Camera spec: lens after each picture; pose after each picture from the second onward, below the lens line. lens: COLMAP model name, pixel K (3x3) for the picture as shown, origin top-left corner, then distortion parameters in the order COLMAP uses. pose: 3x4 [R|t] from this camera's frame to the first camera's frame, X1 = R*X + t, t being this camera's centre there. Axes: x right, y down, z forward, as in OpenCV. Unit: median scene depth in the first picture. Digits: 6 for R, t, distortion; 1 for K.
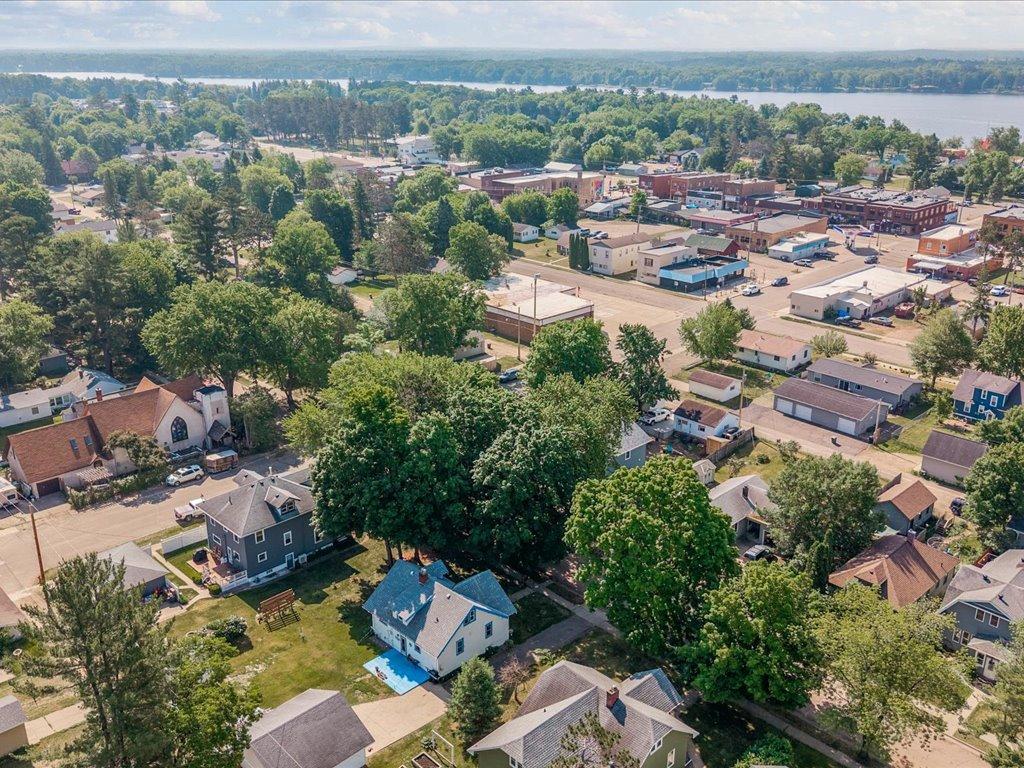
lens RADIAL K [[921.8, 0, 527.6], [0, 921.8, 384.2], [0, 0, 1]] dist [0.126452, -0.297708]
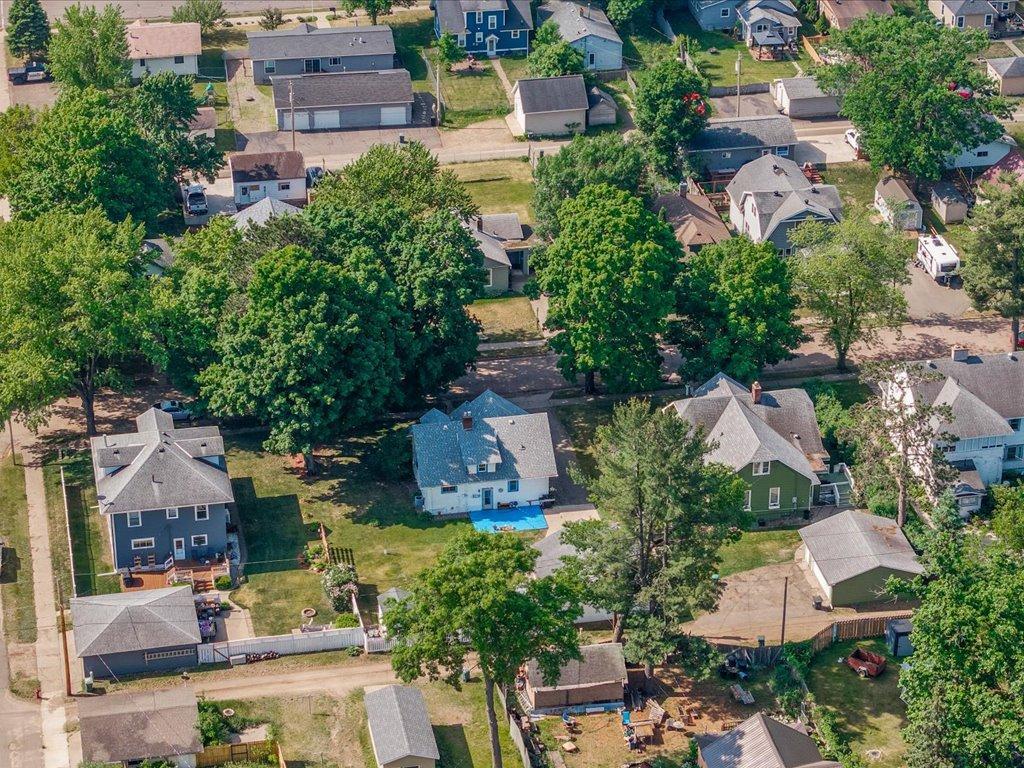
lens RADIAL K [[2733.6, 0, 512.0], [0, 2733.6, 384.0], [0, 0, 1]] dist [0.165229, -0.641444]
pose [[0.546007, -0.401065, 0.735543, -1.227666], [0.284388, 0.914563, 0.287572, -0.341756], [-0.788035, 0.052164, 0.613416, -0.367784]]
